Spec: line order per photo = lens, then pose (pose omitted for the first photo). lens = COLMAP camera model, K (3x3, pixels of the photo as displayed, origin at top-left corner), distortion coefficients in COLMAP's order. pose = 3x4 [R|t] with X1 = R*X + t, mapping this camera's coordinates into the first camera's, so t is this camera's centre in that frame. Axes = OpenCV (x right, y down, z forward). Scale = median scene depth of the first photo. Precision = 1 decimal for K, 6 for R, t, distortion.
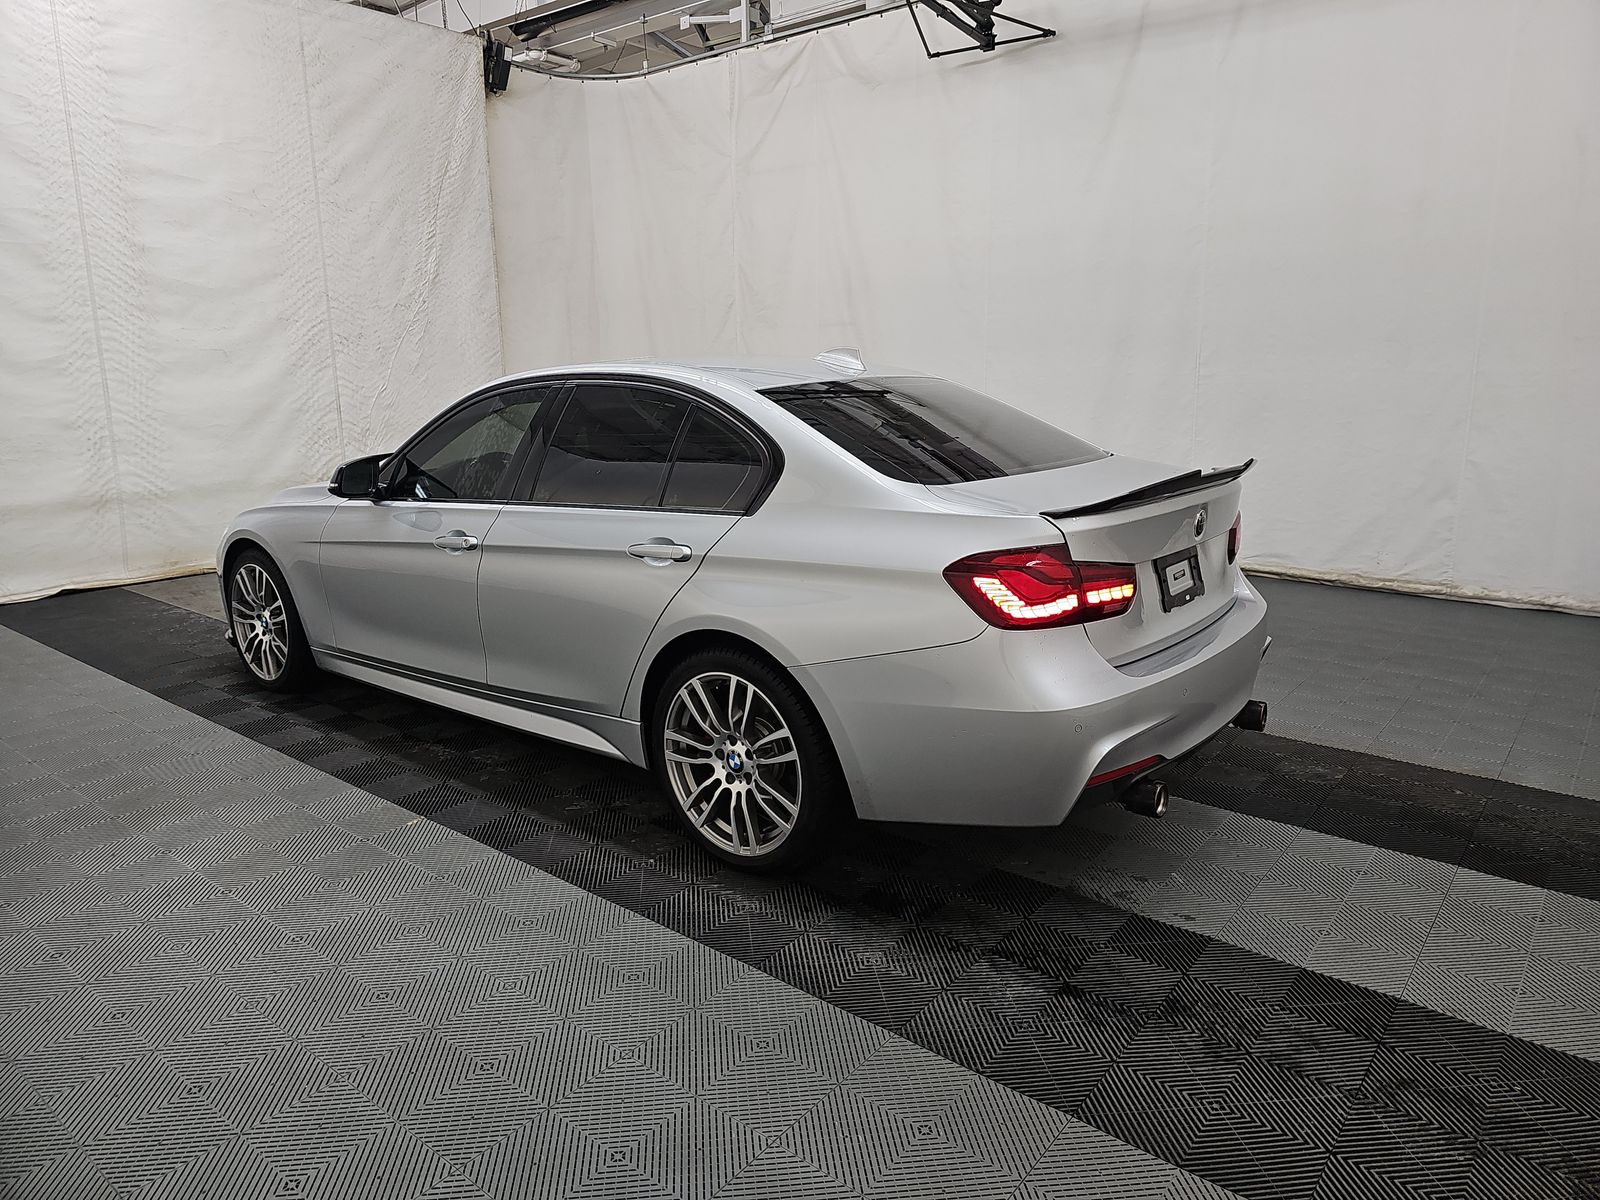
lens RADIAL K [[1053.8, 0, 793.2], [0, 1053.8, 595.3], [0, 0, 1]] dist [0.031194, -0.024351]
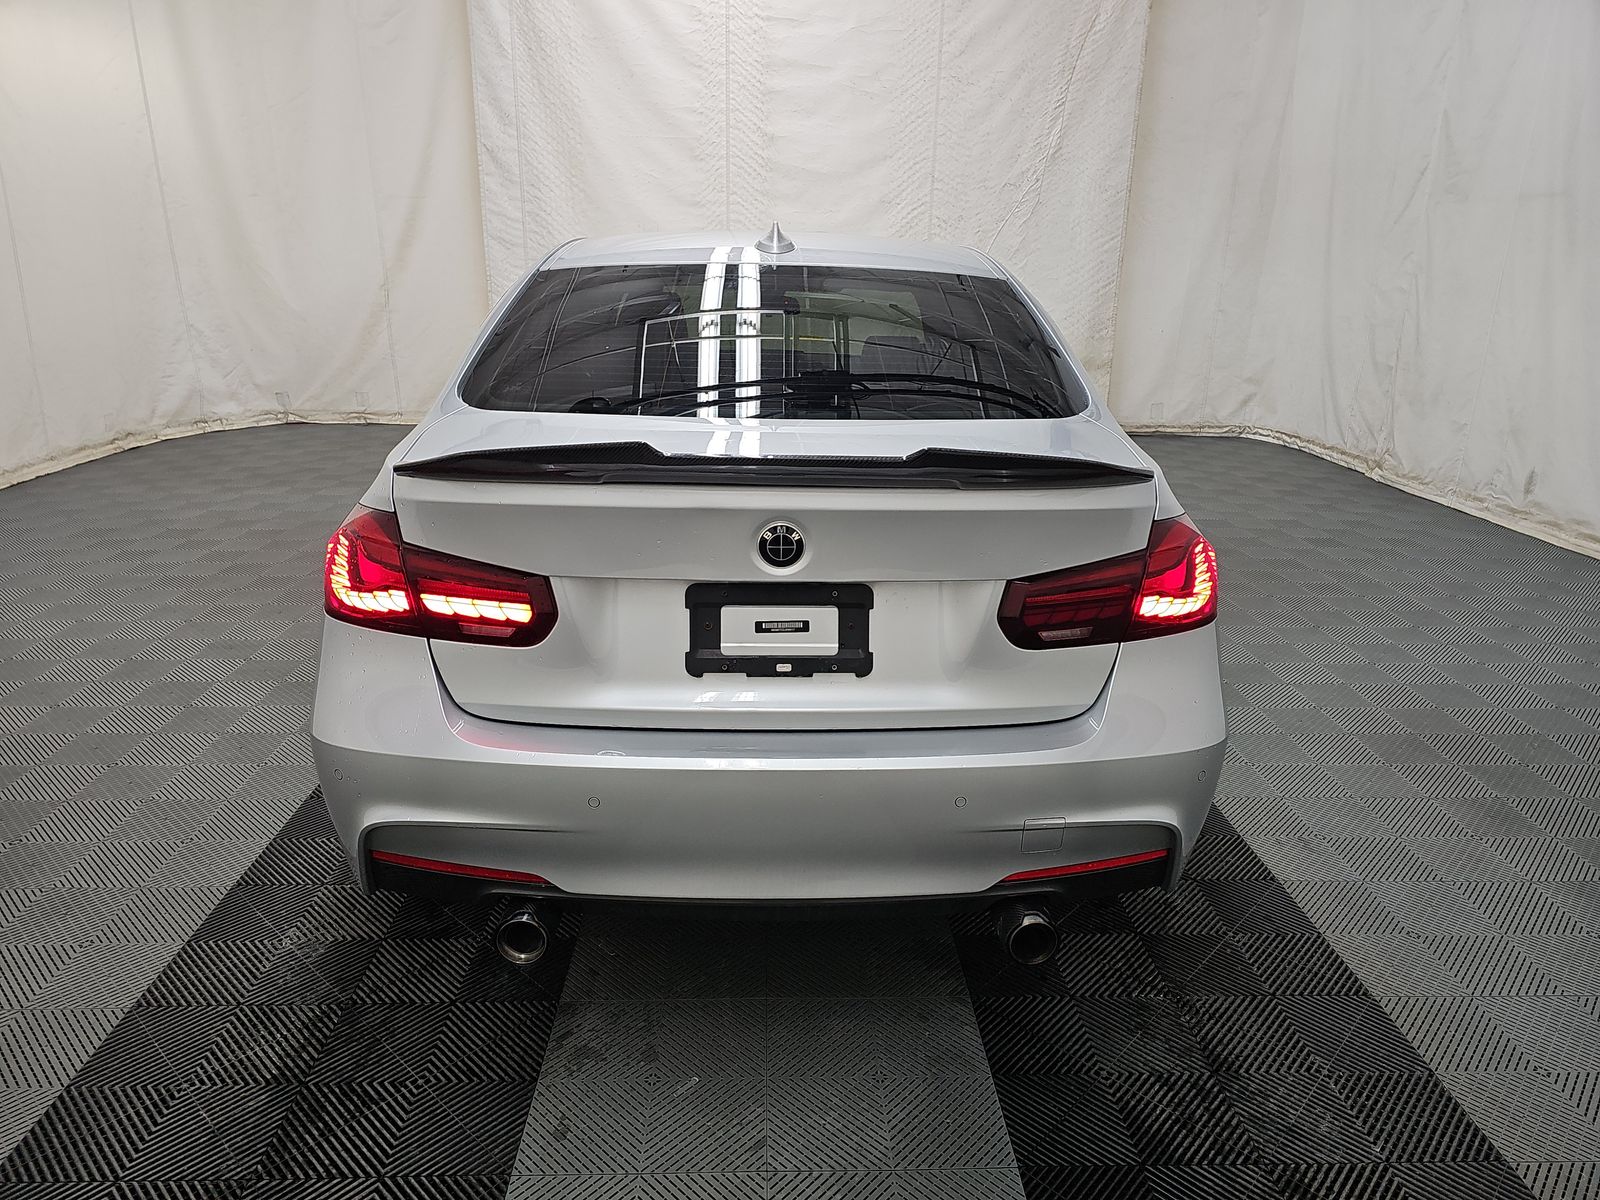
lens RADIAL K [[1053.8, 0, 802.5], [0, 1053.8, 611.6], [0, 0, 1]] dist [0.031194, -0.024351]
pose [[0.659663, 0.261533, -0.704589, 0.329163], [-0.182447, 0.965182, 0.187447, -0.058207], [0.729080, 0.004898, 0.684411, 0.259502]]
